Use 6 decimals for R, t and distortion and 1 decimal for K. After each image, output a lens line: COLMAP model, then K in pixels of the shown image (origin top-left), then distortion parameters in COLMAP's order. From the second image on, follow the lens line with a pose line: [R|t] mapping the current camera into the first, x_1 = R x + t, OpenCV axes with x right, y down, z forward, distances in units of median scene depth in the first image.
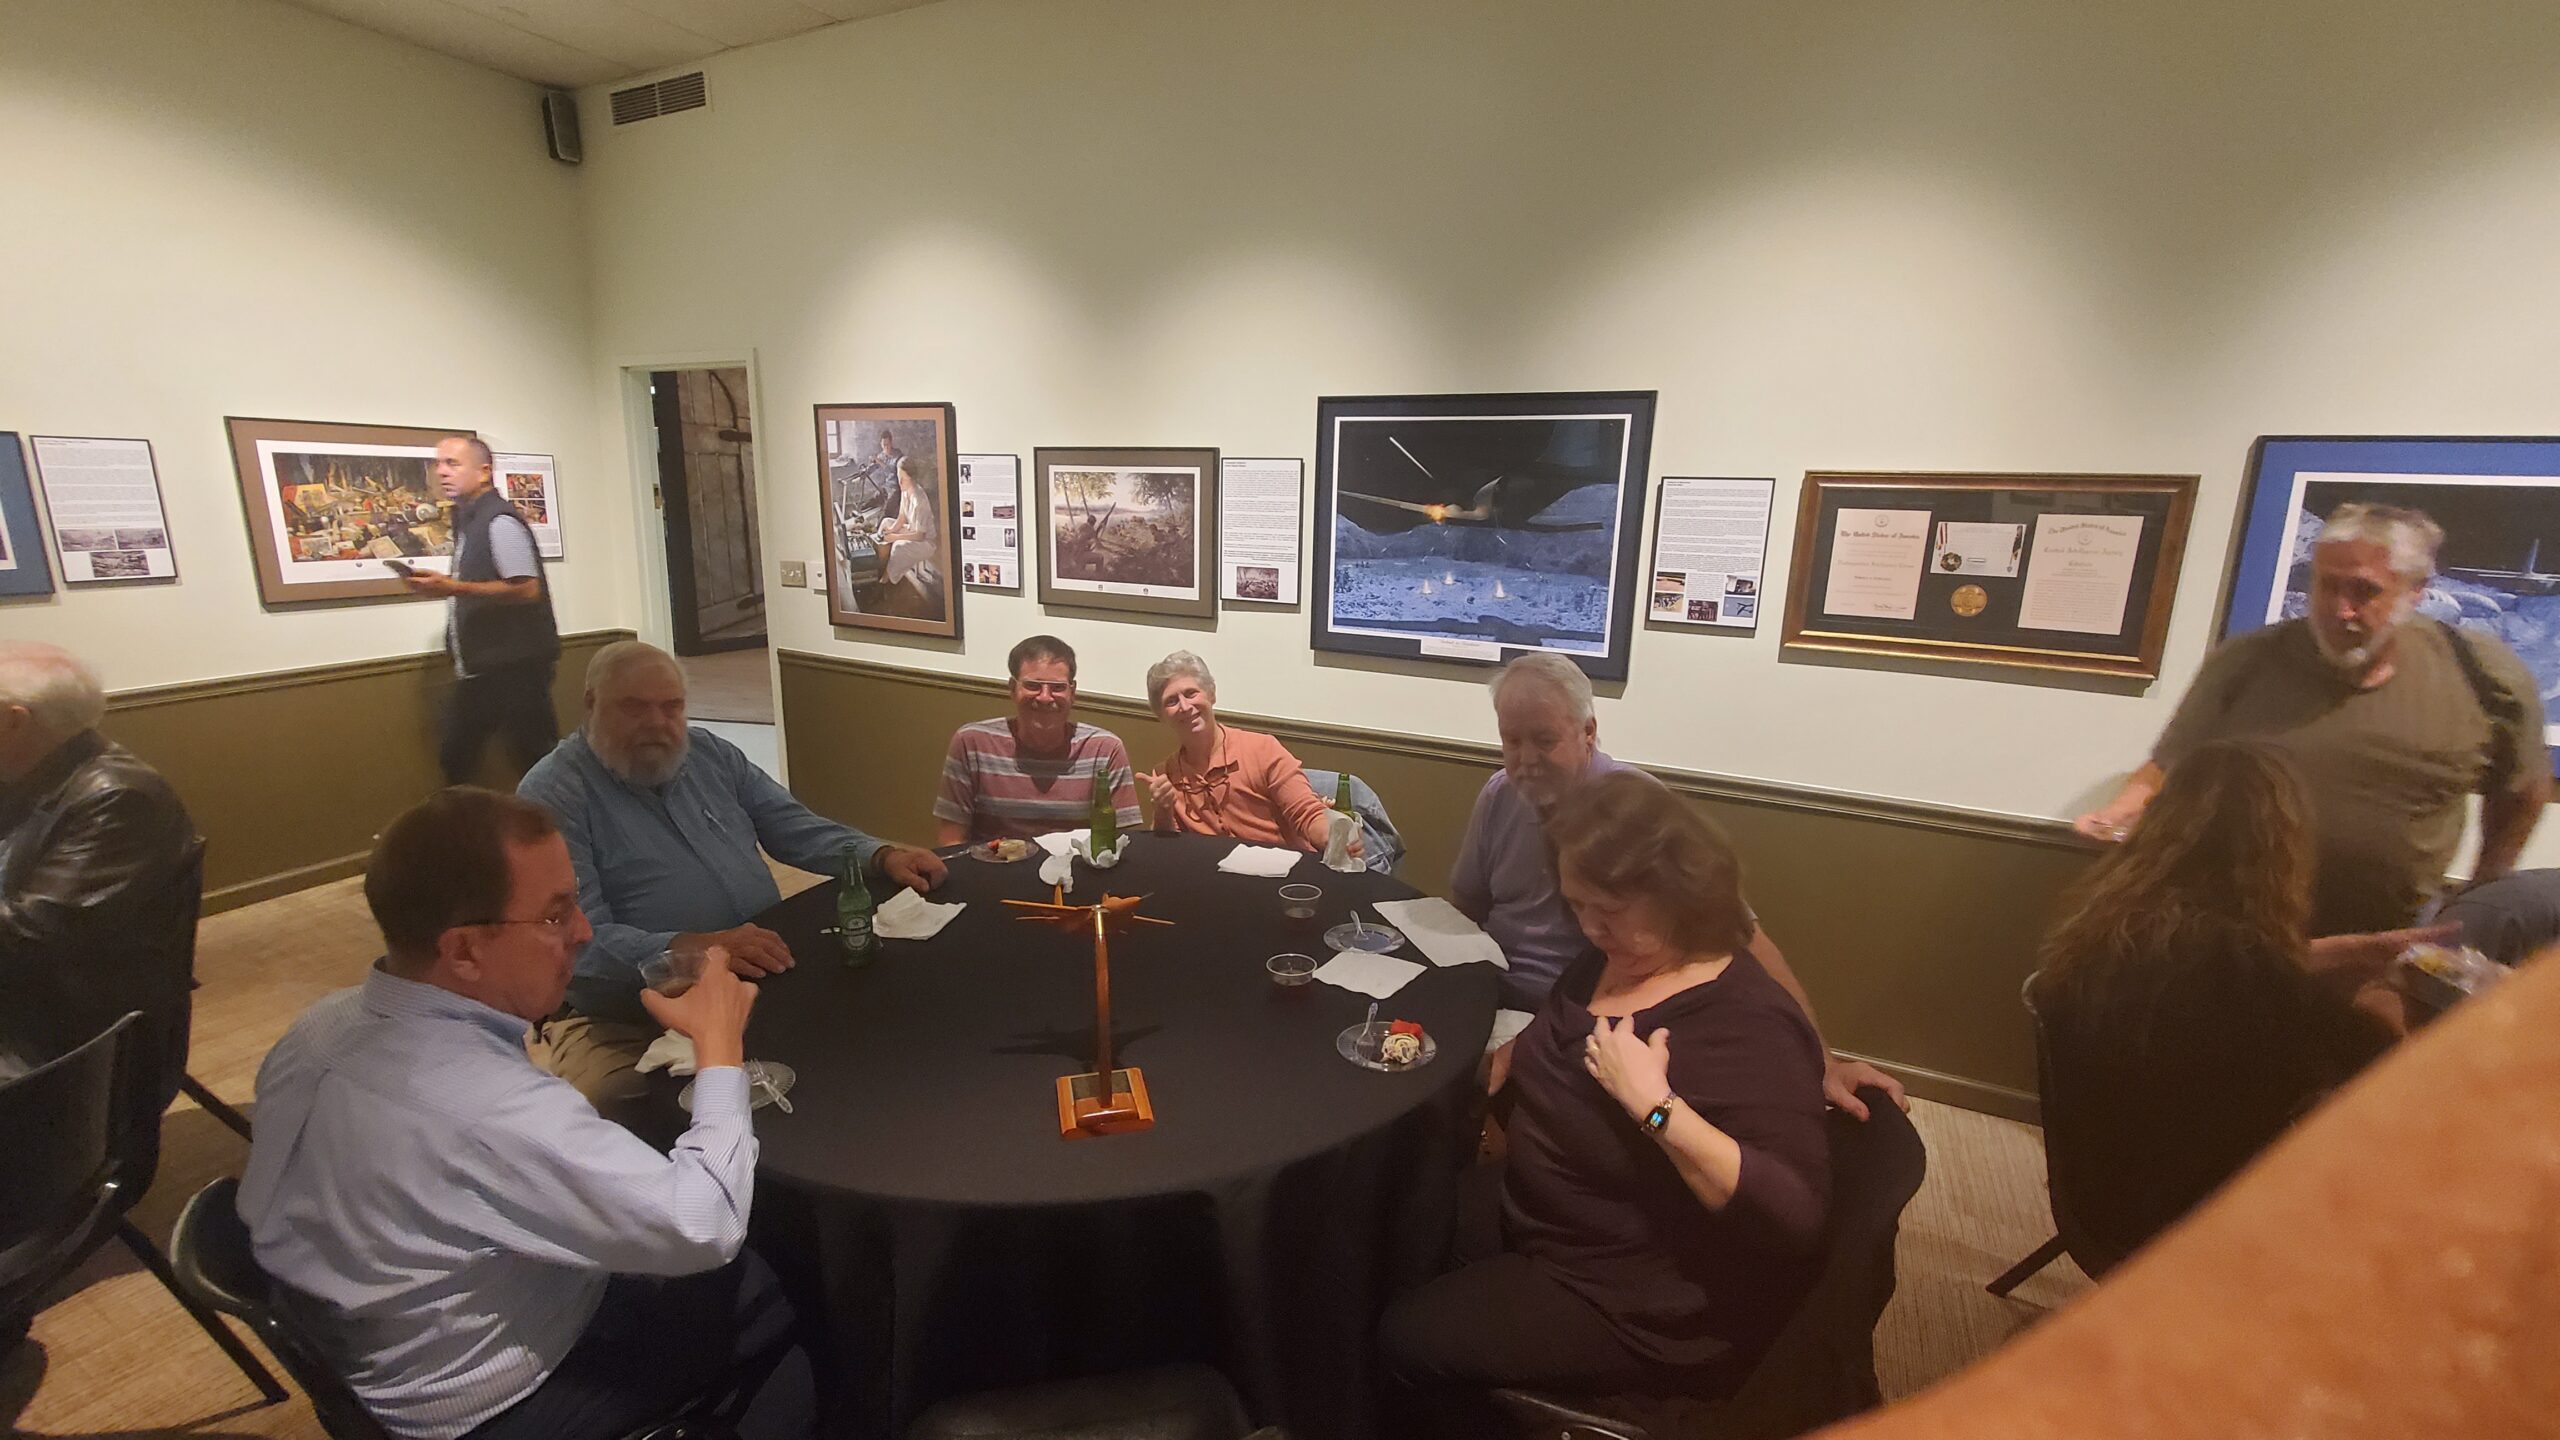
lens RADIAL K [[1019.7, 0, 1295.2], [0, 1019.7, 710.9], [0, 0, 1]] dist [-0.006295, 0.000574]
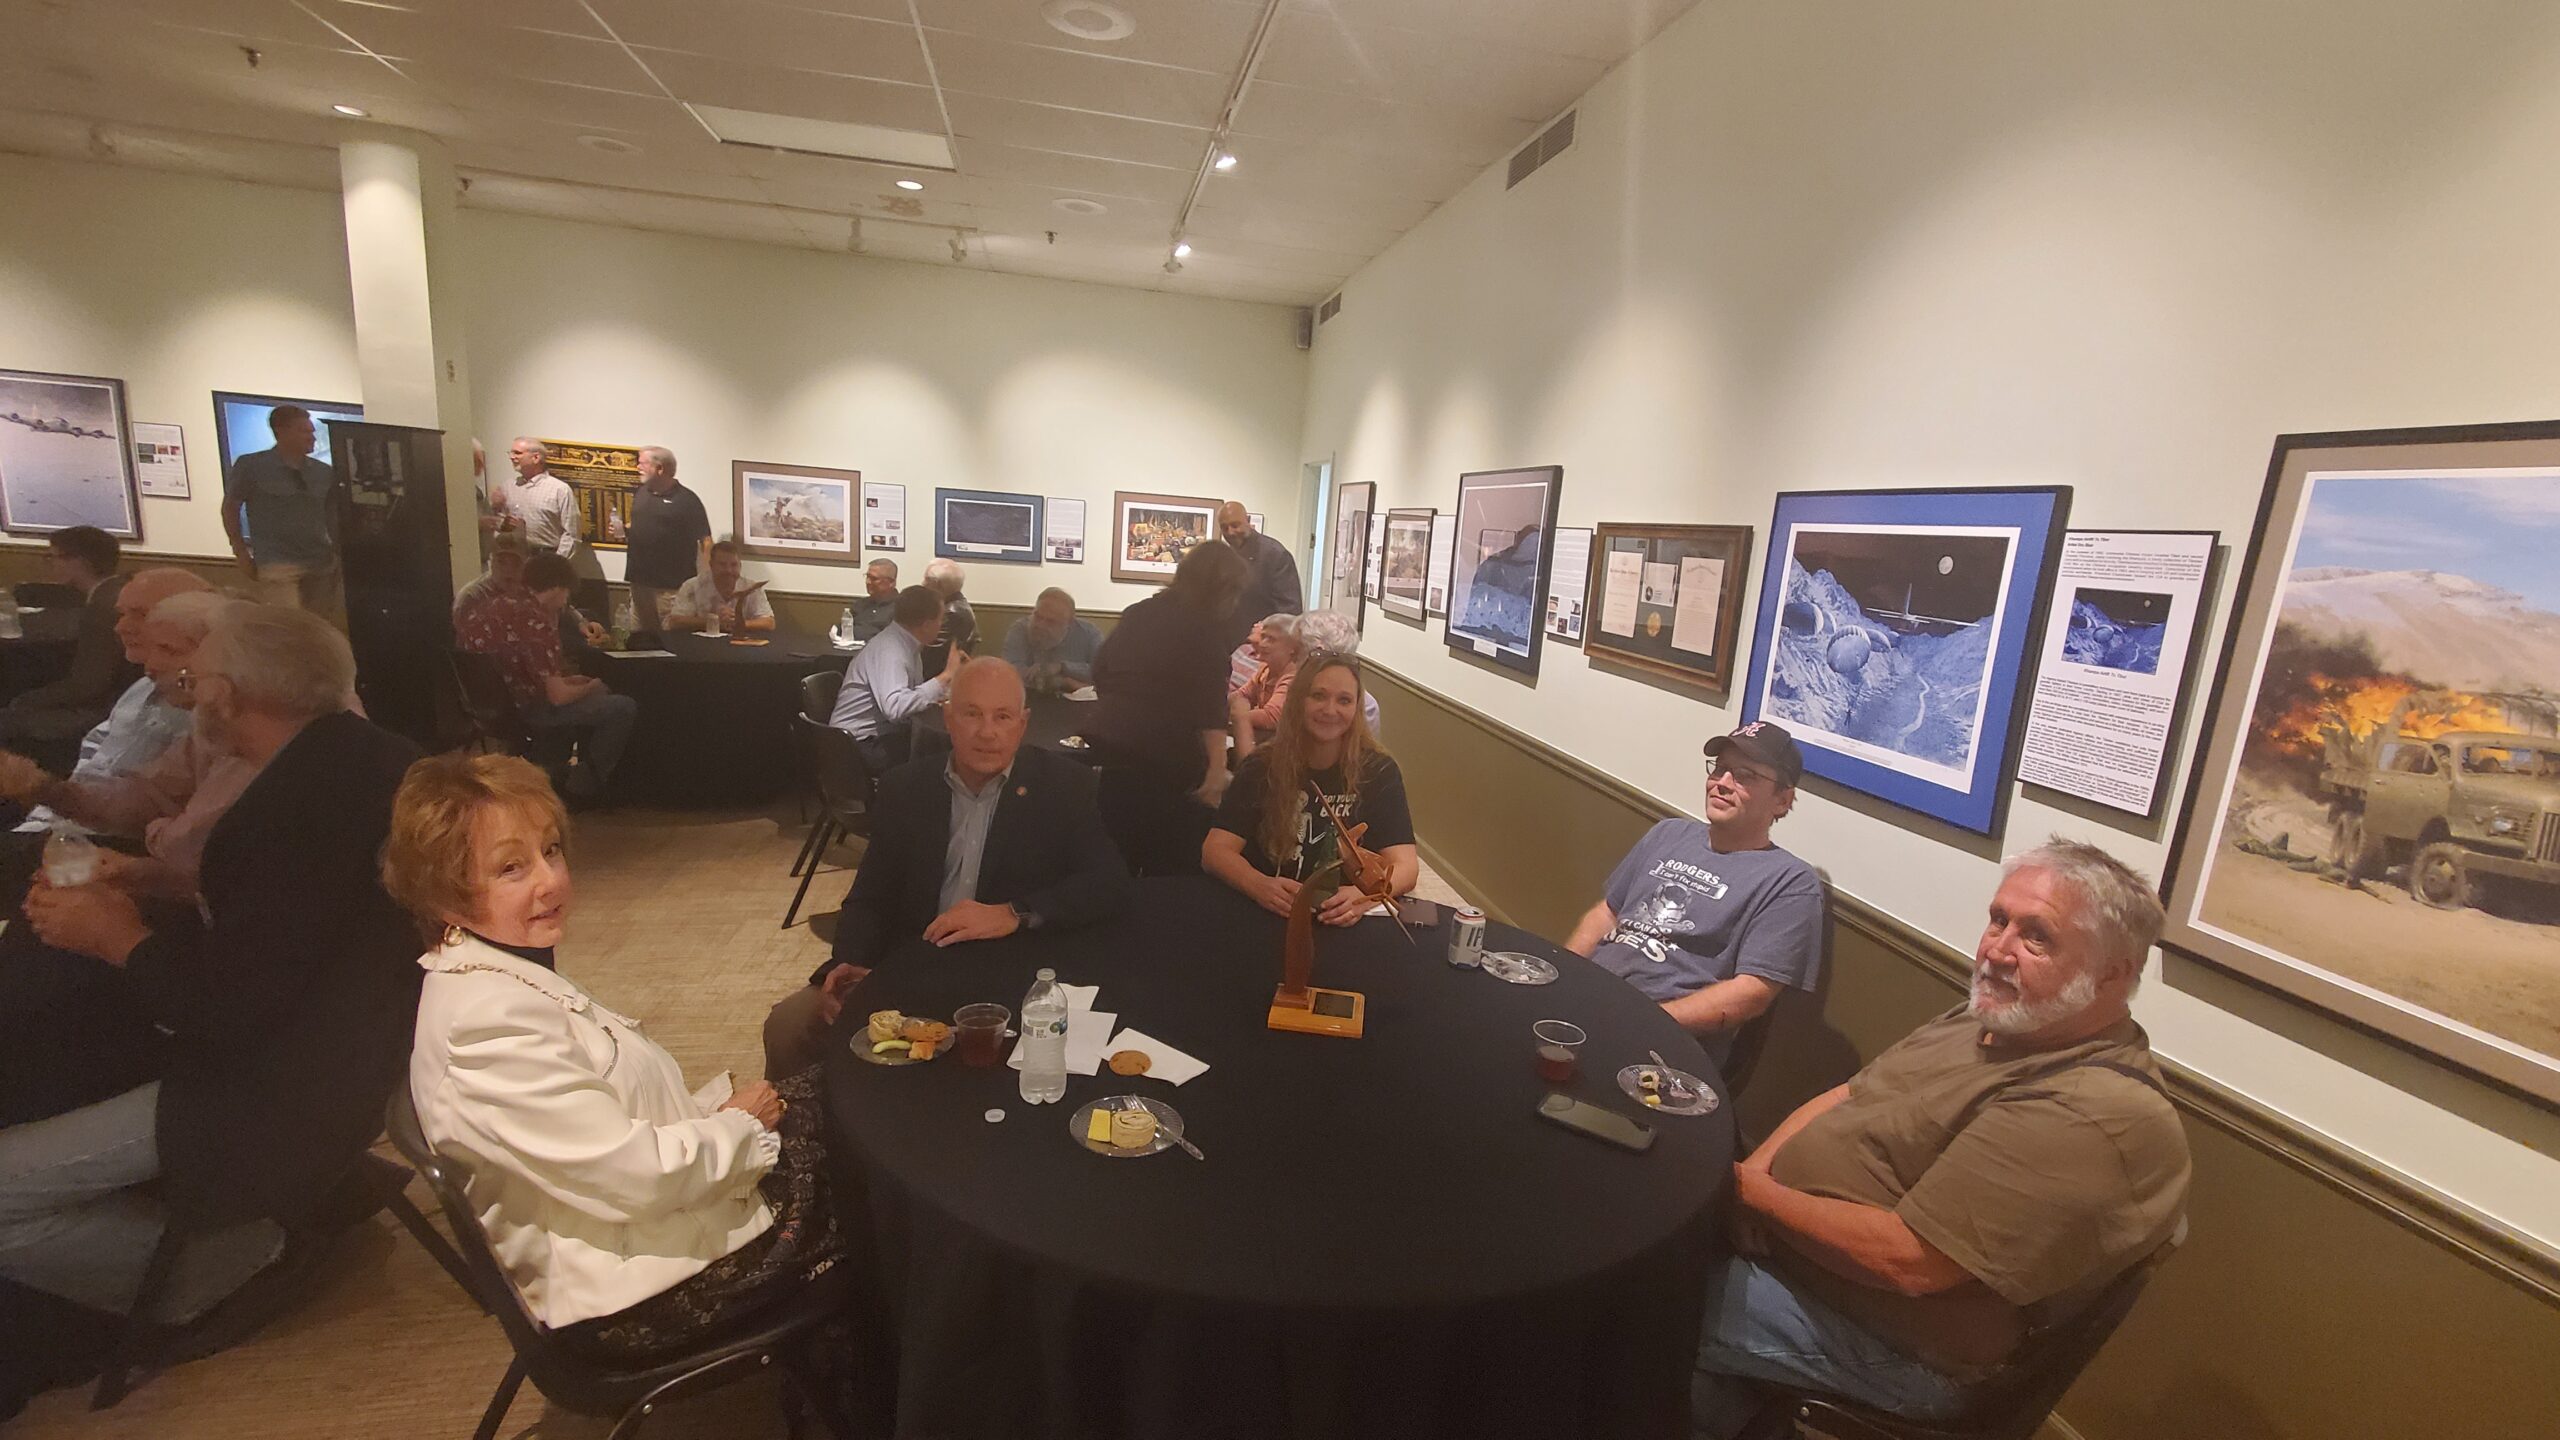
lens RADIAL K [[1019.7, 0, 1287.3], [0, 1019.7, 719.5], [0, 0, 1]] dist [-0.006295, 0.000574]
pose [[0.643801, 0.163302, -0.747565, 0.996444], [-0.217158, 0.975786, 0.026140, 0.055965], [0.733732, 0.145511, 0.663675, -0.122863]]
